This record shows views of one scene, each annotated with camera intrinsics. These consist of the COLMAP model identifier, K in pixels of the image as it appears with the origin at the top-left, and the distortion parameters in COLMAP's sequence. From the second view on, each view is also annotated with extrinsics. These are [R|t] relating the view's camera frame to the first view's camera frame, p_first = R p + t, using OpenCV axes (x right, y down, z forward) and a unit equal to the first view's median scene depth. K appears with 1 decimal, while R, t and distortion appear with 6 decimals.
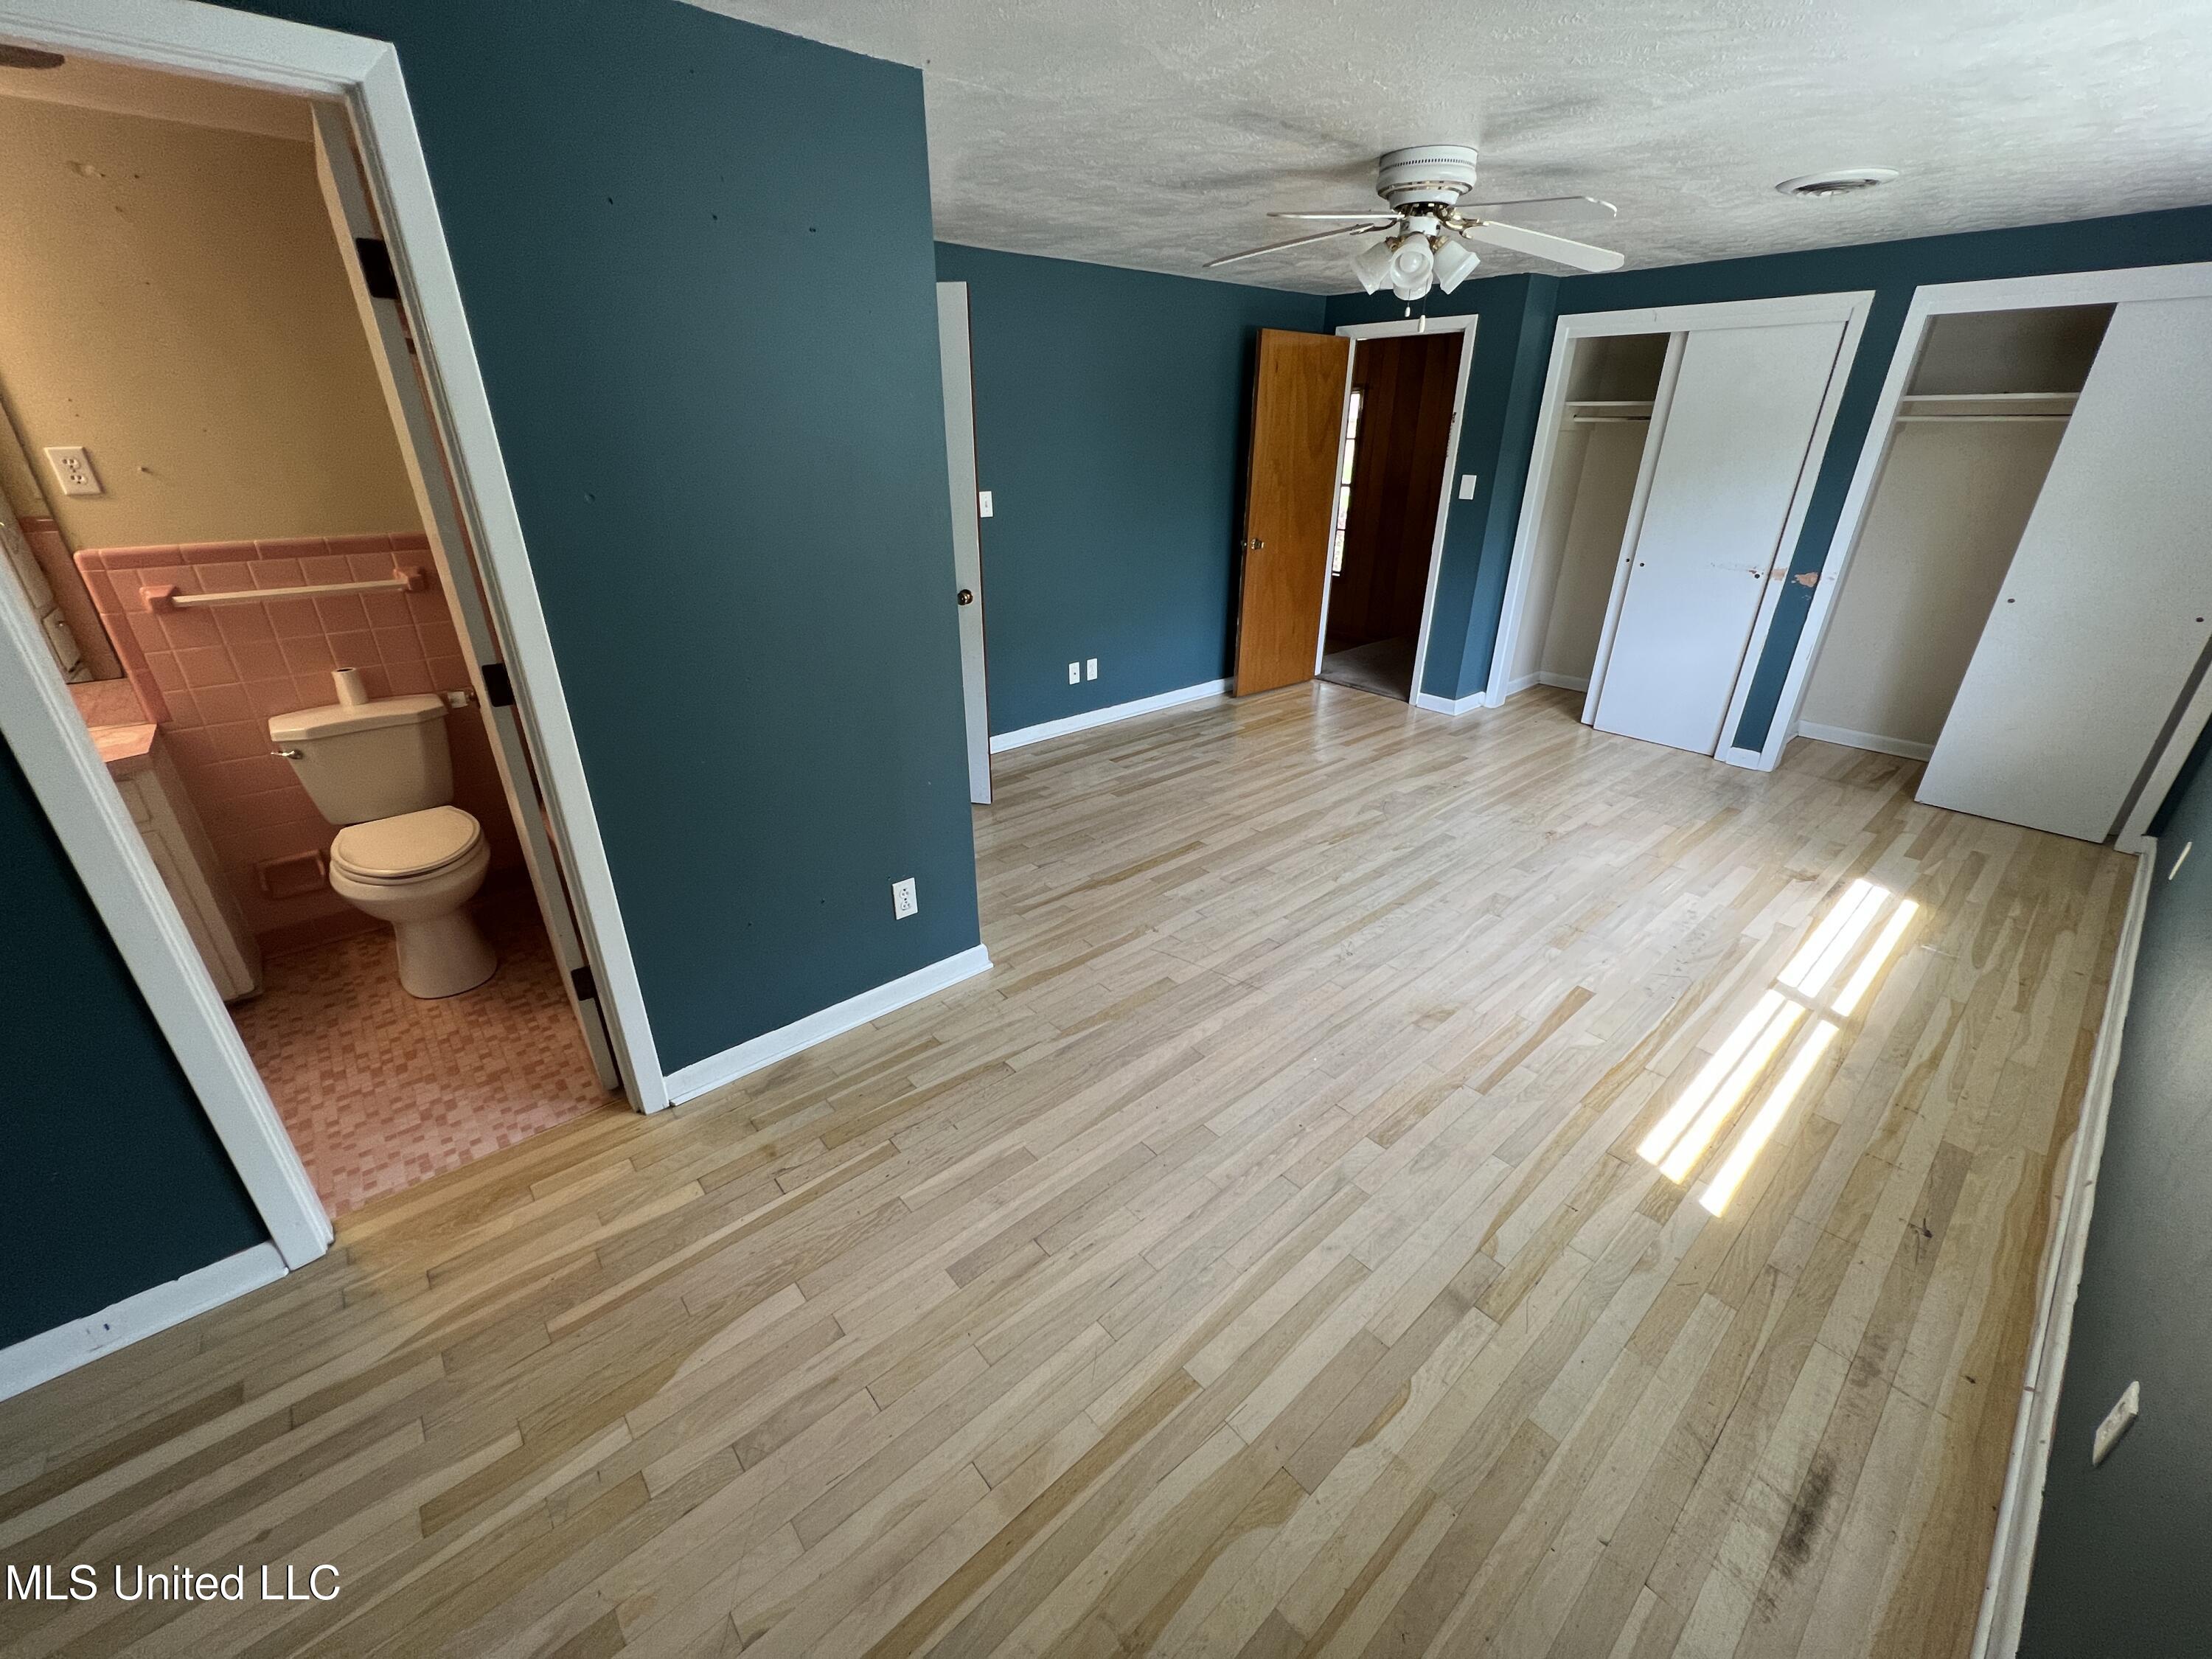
lens RADIAL K [[882.7, 0, 1106.0], [0, 882.7, 829.5], [0, 0, 1]] dist [-0.000597, -0.000347]
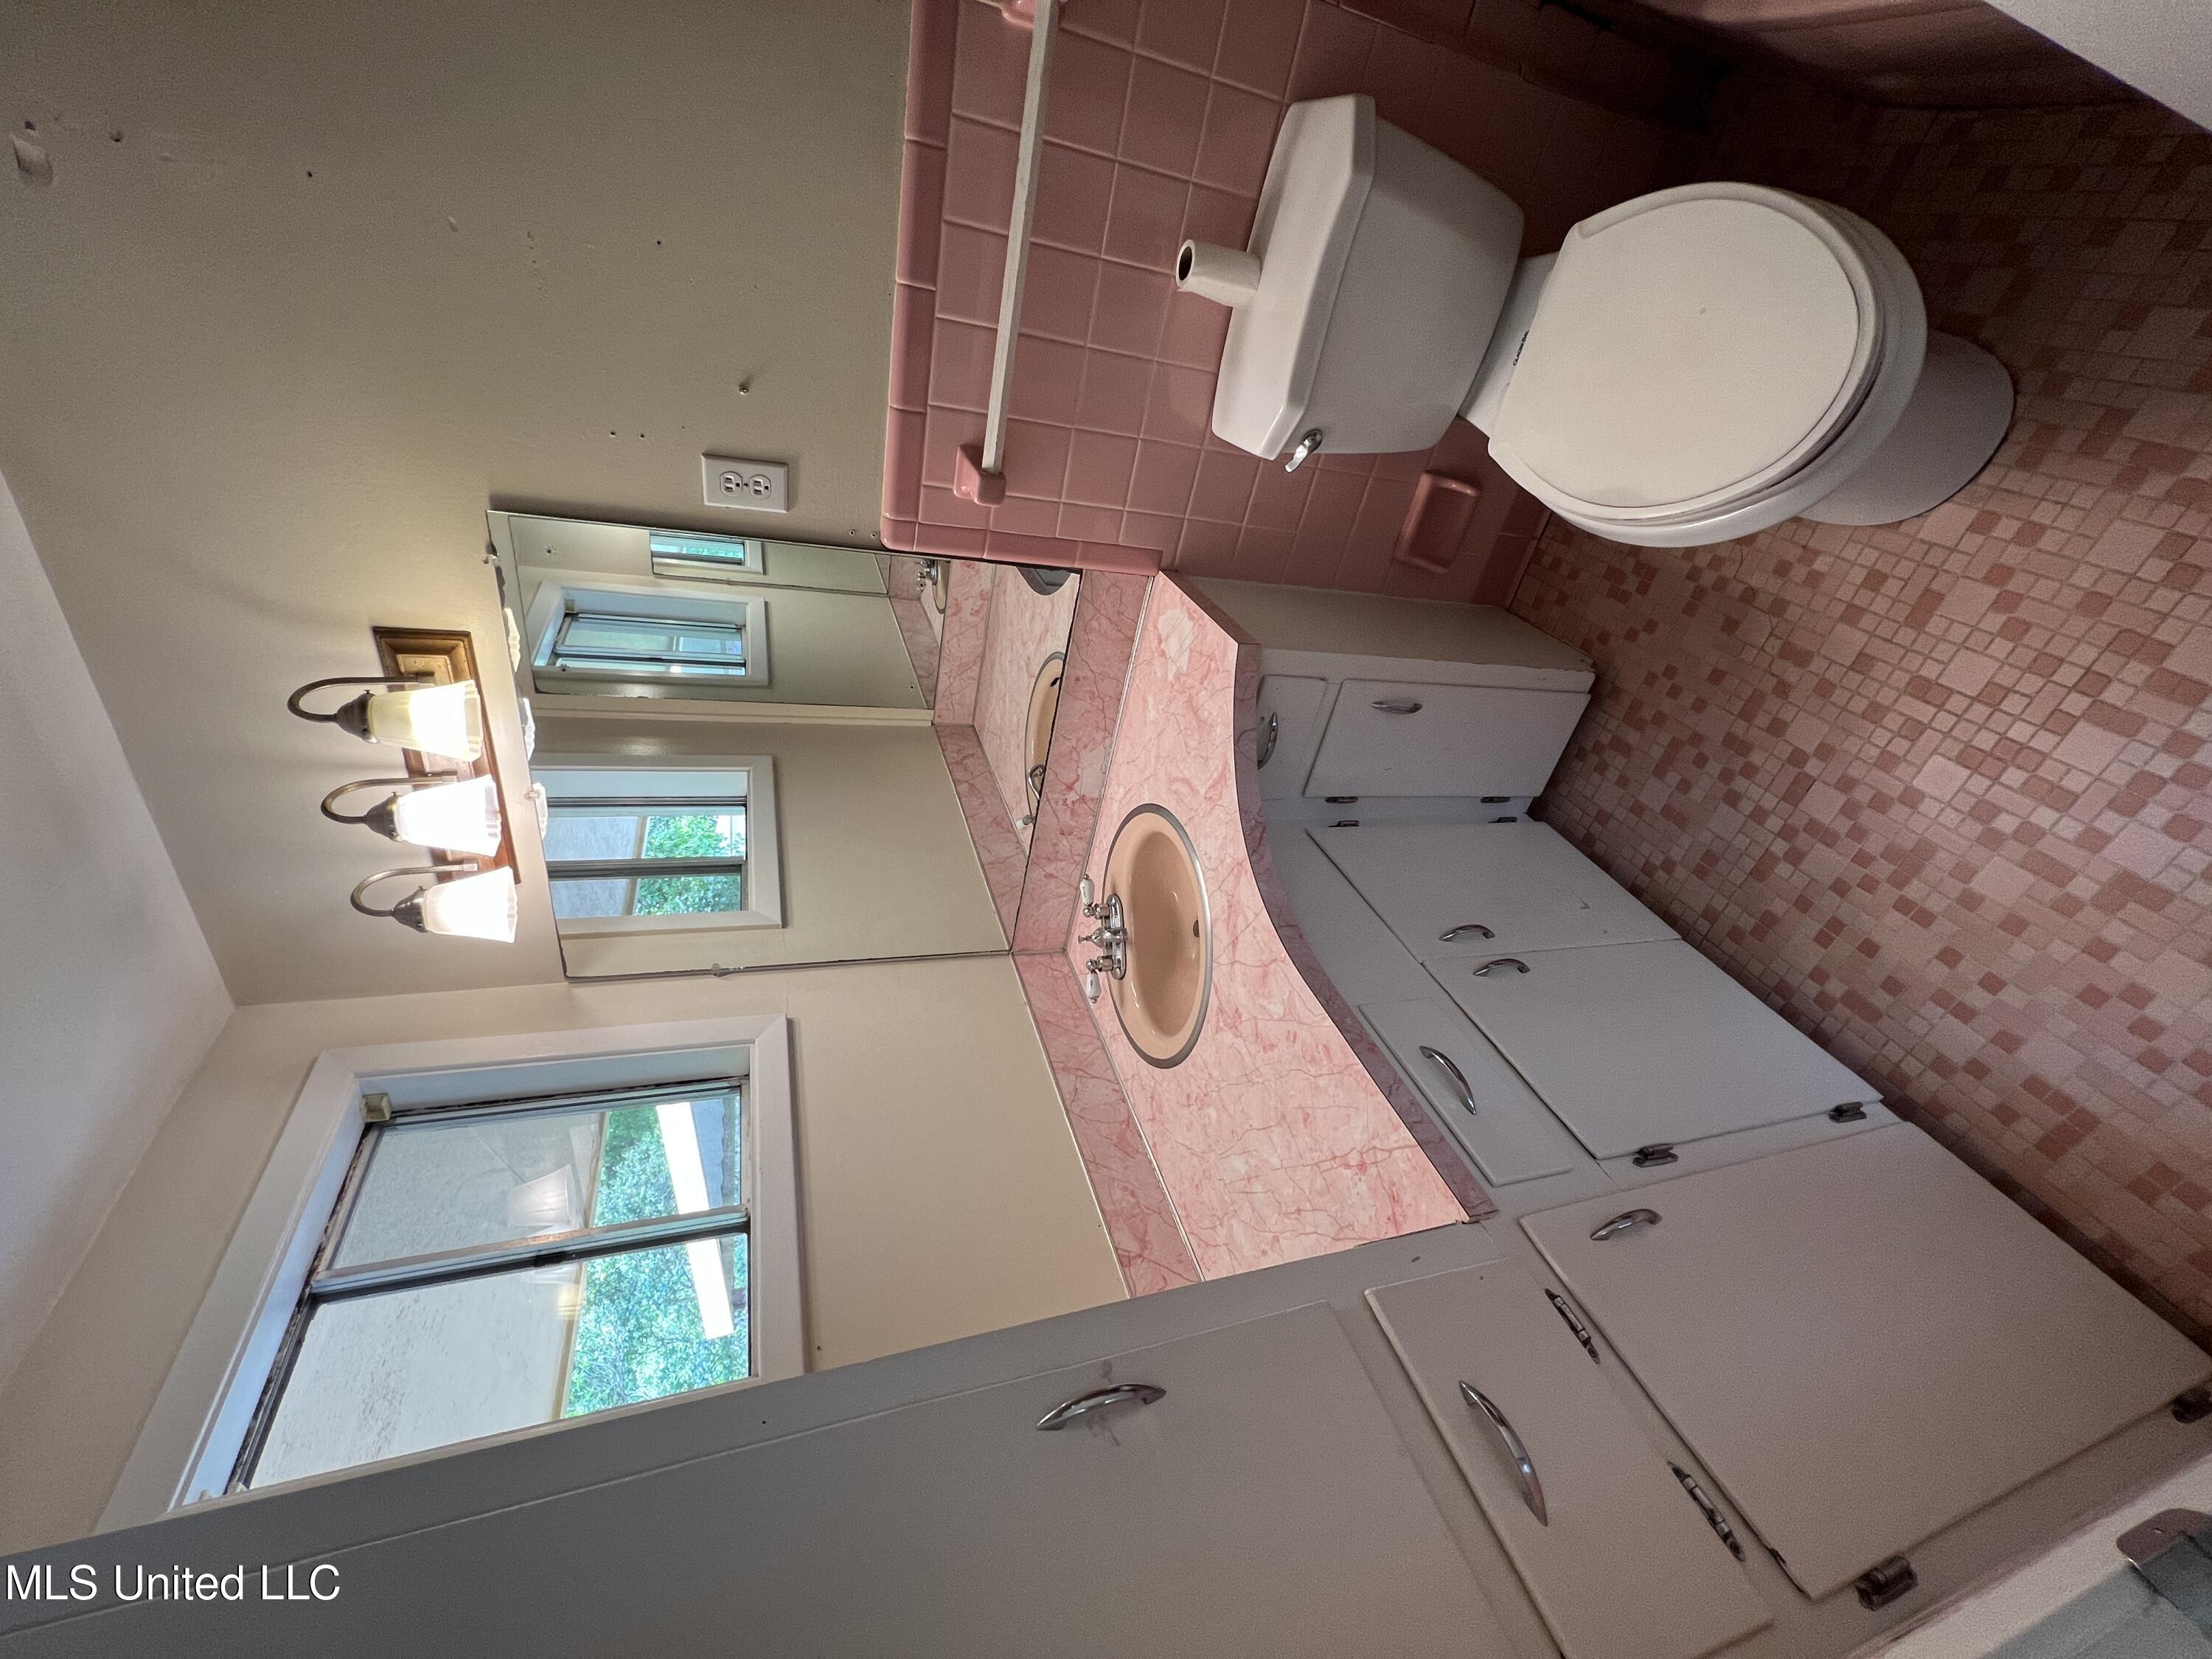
lens RADIAL K [[885.7, 0, 1106.8], [0, 885.7, 831.5], [0, 0, 1]] dist [-0.001392, 0.000738]
pose [[0.350019, -0.248630, -0.903145, -0.582557], [0.890430, 0.387713, 0.238356, -0.229754], [0.290898, -0.887616, 0.357094, 0.612138]]
